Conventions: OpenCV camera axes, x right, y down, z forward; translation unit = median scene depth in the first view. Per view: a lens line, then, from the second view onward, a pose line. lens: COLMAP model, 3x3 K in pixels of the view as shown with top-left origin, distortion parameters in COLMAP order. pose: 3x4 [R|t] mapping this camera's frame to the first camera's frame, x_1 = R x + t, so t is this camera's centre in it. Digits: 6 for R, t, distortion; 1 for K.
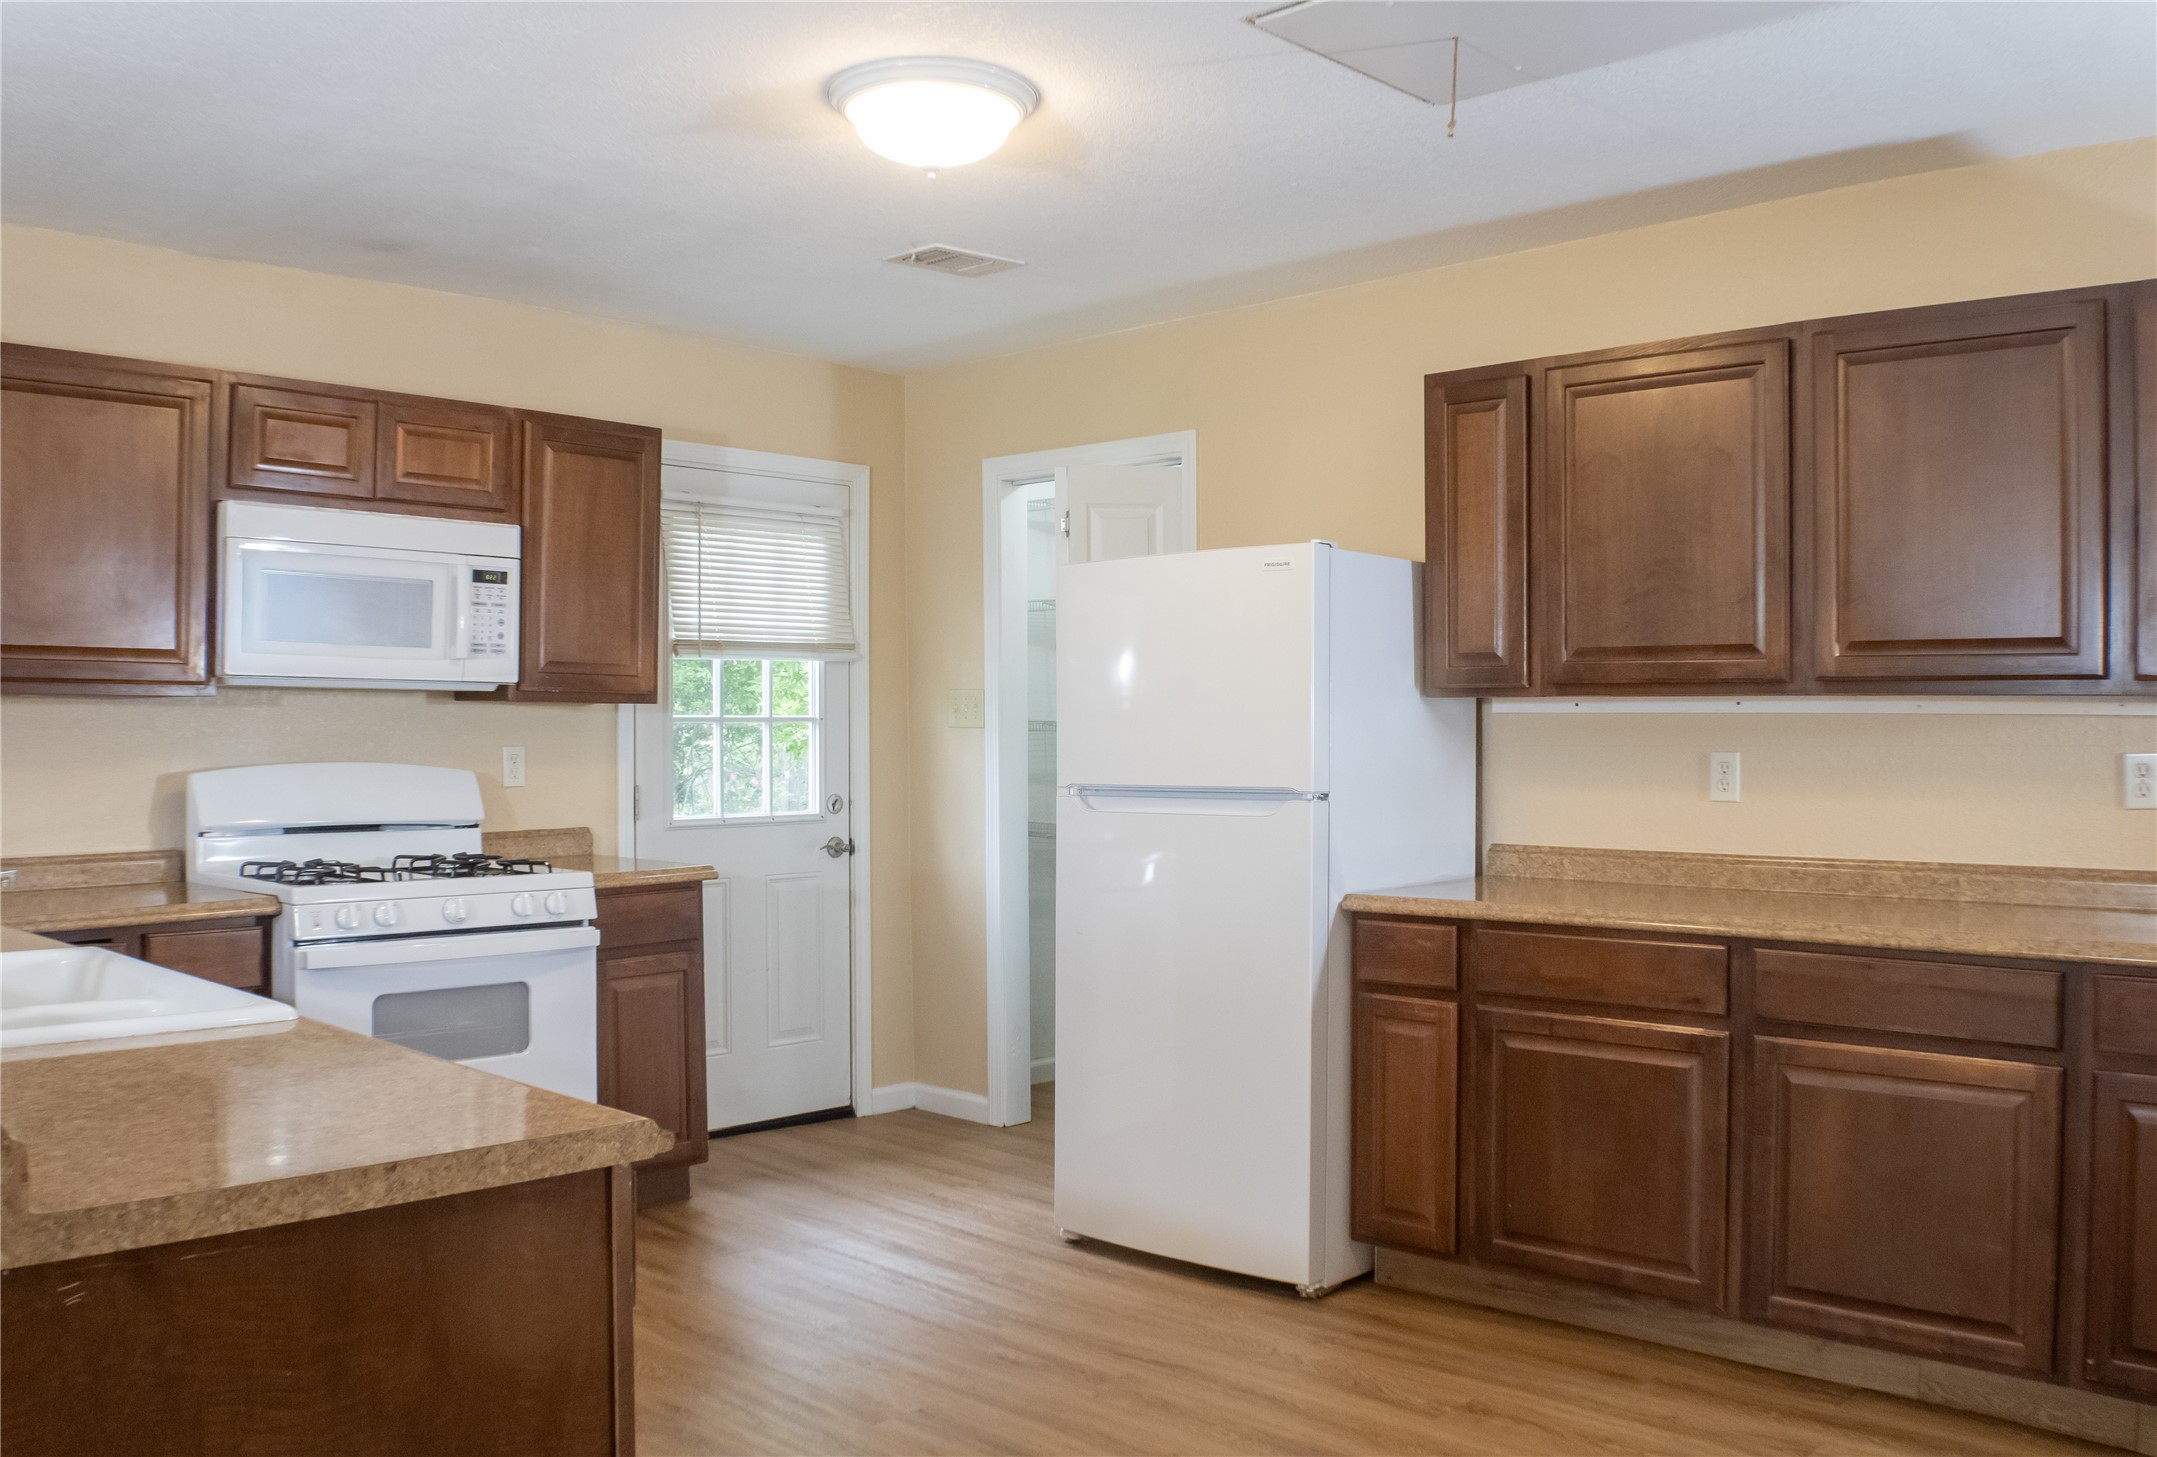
lens RADIAL K [[1886.0, 0, 1078.5], [0, 1886.0, 728.5], [0, 0, 1]] dist [-0.082027, -0.002253]
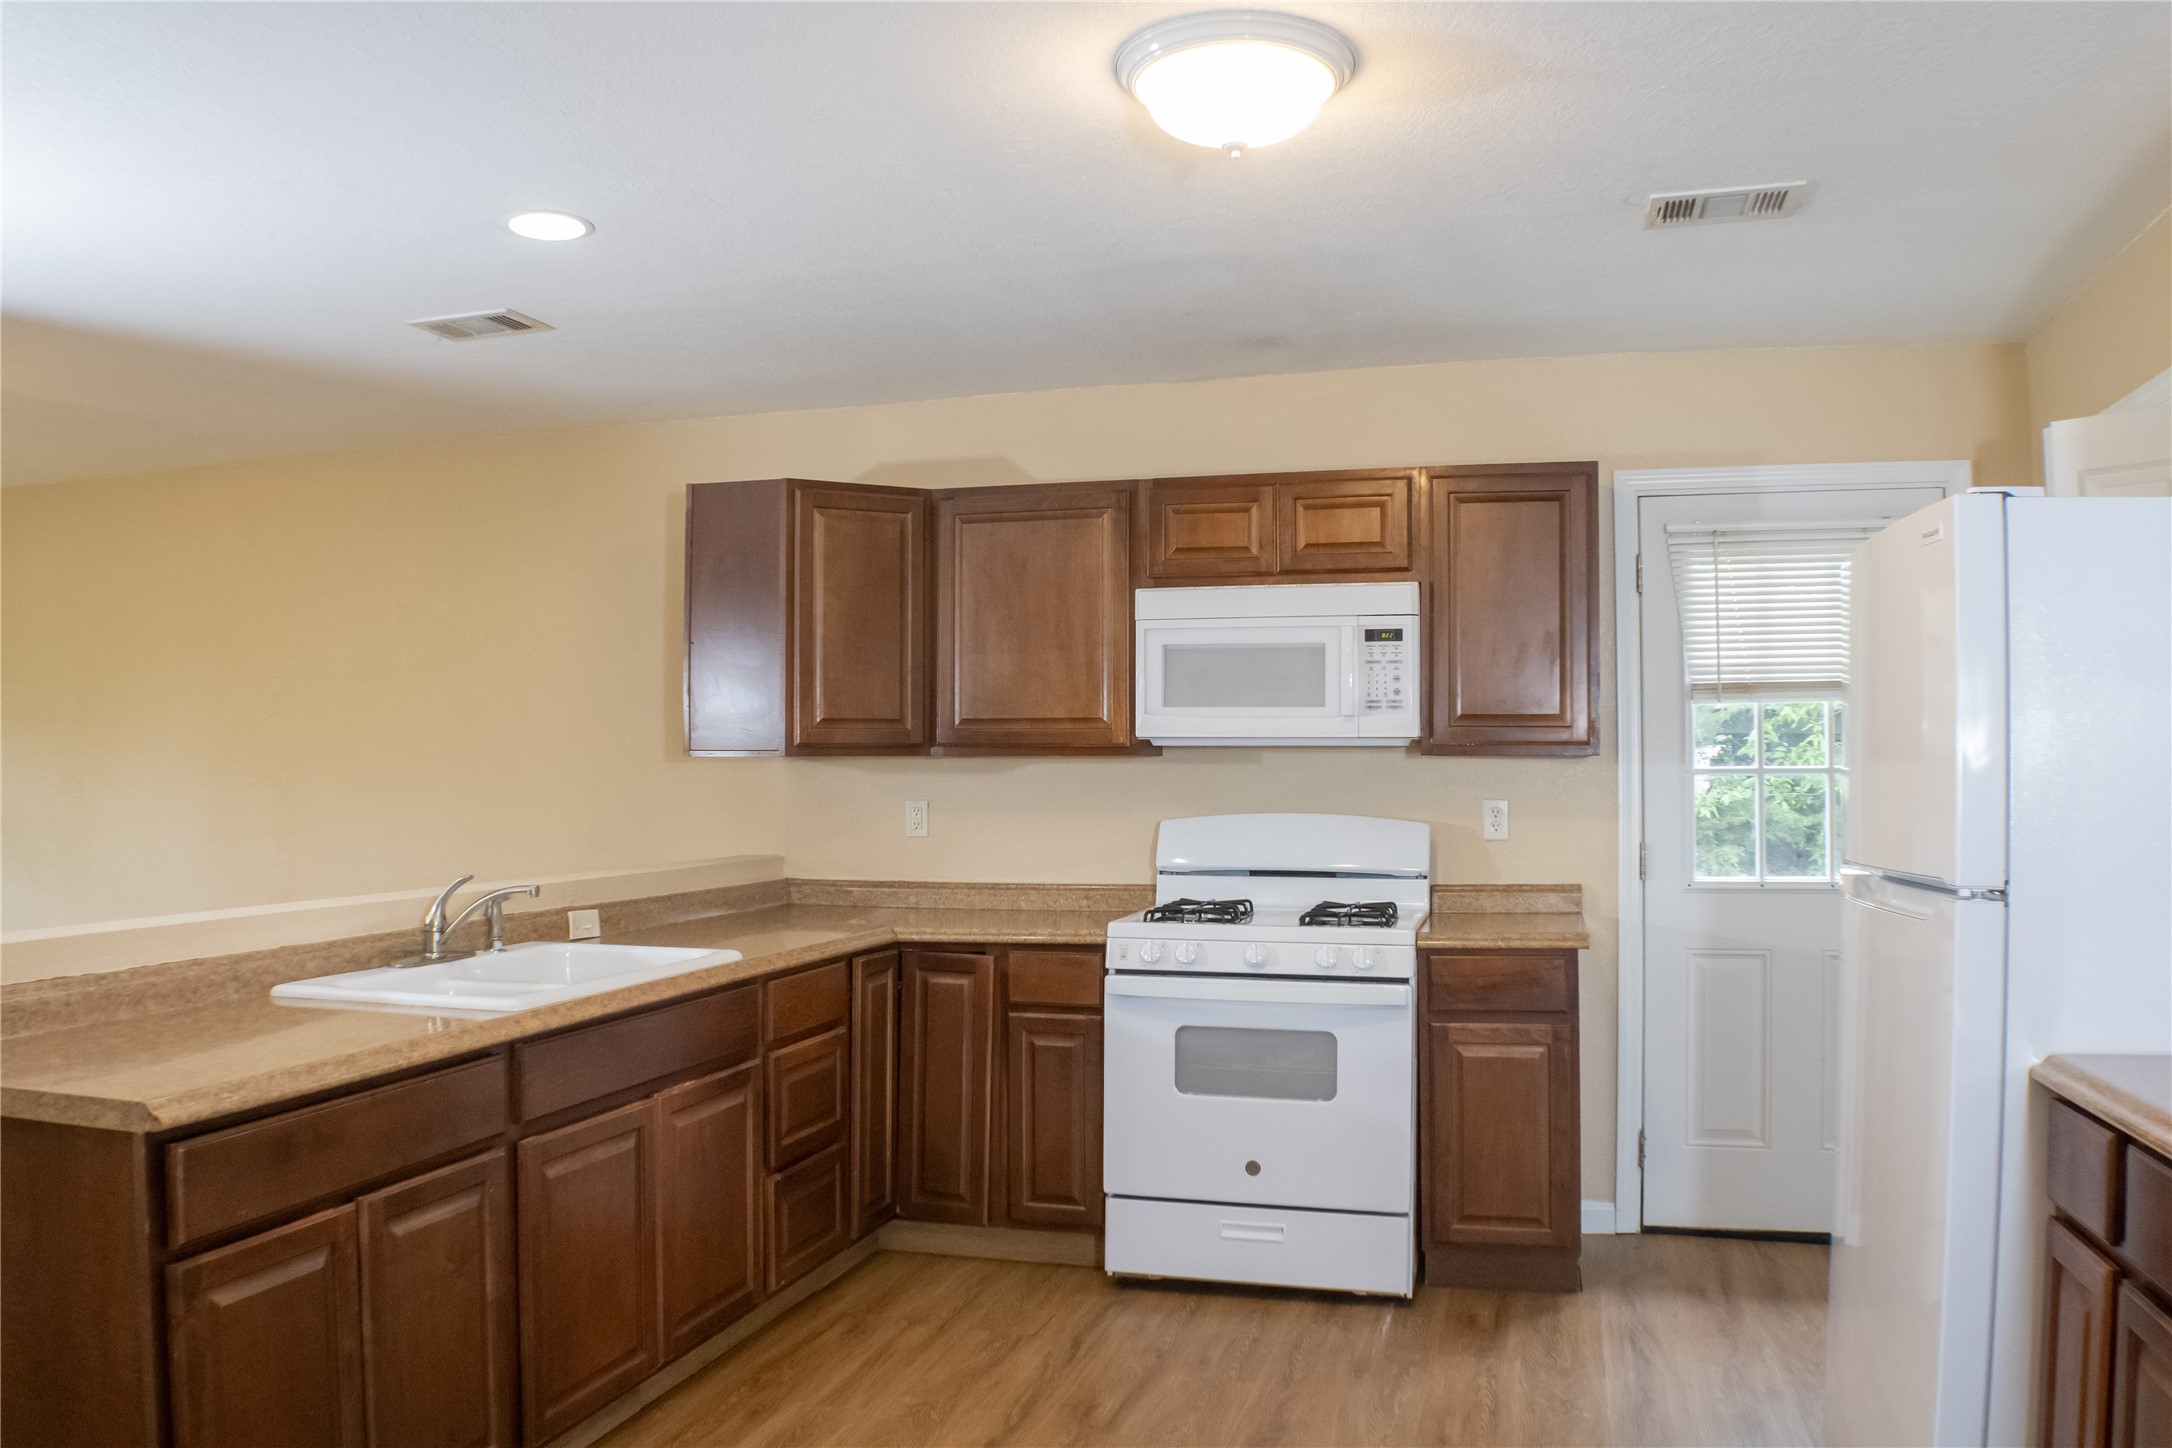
lens RADIAL K [[1656.0, 0, 1086.0], [0, 1656.0, 724.0], [0, 0, 1]] dist [-0.104107, 0.003175]
pose [[0.478219, -0.029071, -0.877759, 0.411552], [0.001885, 0.999484, -0.032076, -0.003446], [0.878239, 0.013685, 0.478027, 0.432823]]
